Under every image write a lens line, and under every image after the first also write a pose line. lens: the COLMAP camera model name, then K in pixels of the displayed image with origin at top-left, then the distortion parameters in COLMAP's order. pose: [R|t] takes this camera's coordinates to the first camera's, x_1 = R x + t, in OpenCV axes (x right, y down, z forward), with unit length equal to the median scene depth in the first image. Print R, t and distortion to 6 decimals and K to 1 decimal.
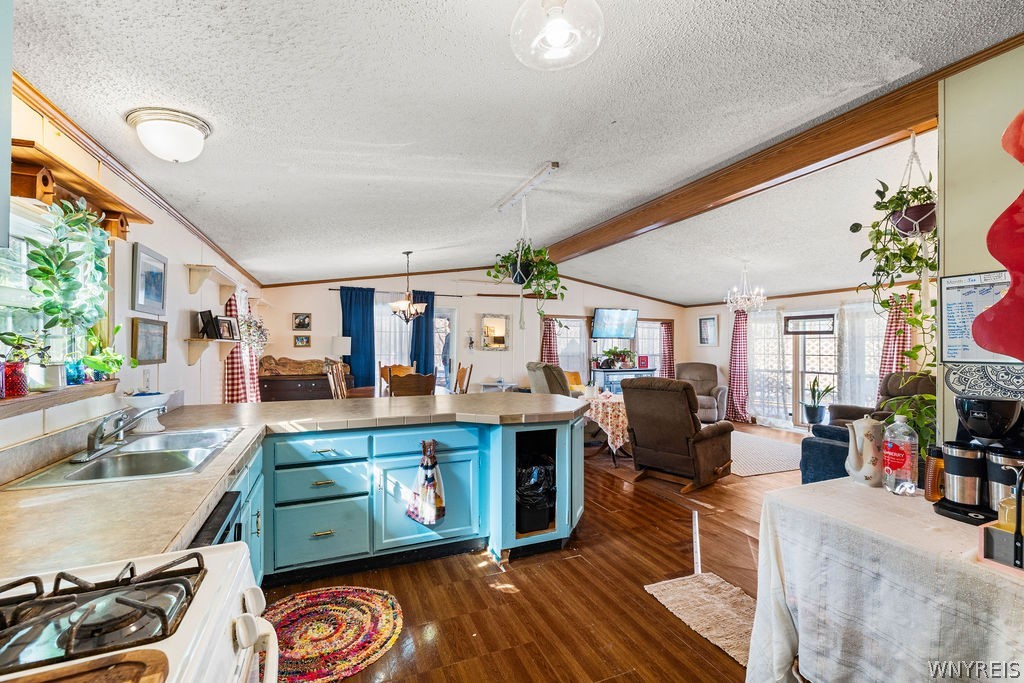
lens RADIAL K [[447.1, 0, 507.1], [0, 447.1, 341.2], [0, 0, 1]] dist [0.002712, -0.001163]
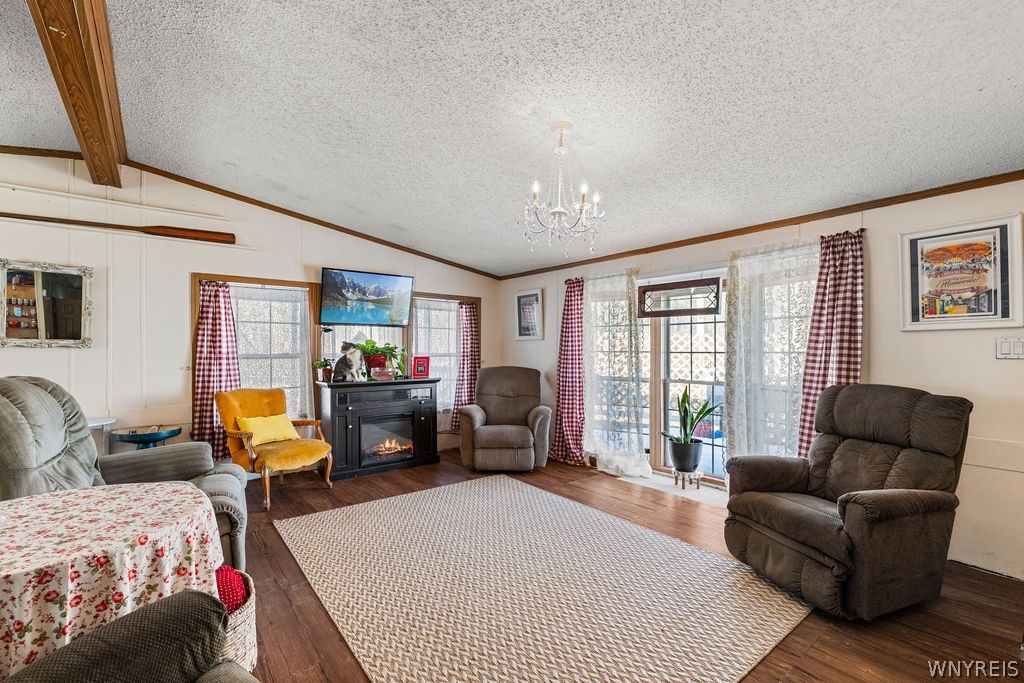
lens RADIAL K [[447.1, 0, 506.9], [0, 447.1, 348.5], [0, 0, 1]] dist [0.002712, -0.001163]
pose [[0.961404, -0.005086, 0.275092, 0.291694], [0.001911, 0.999928, 0.011808, 0.018663], [-0.275132, -0.010826, 0.961345, 0.483409]]
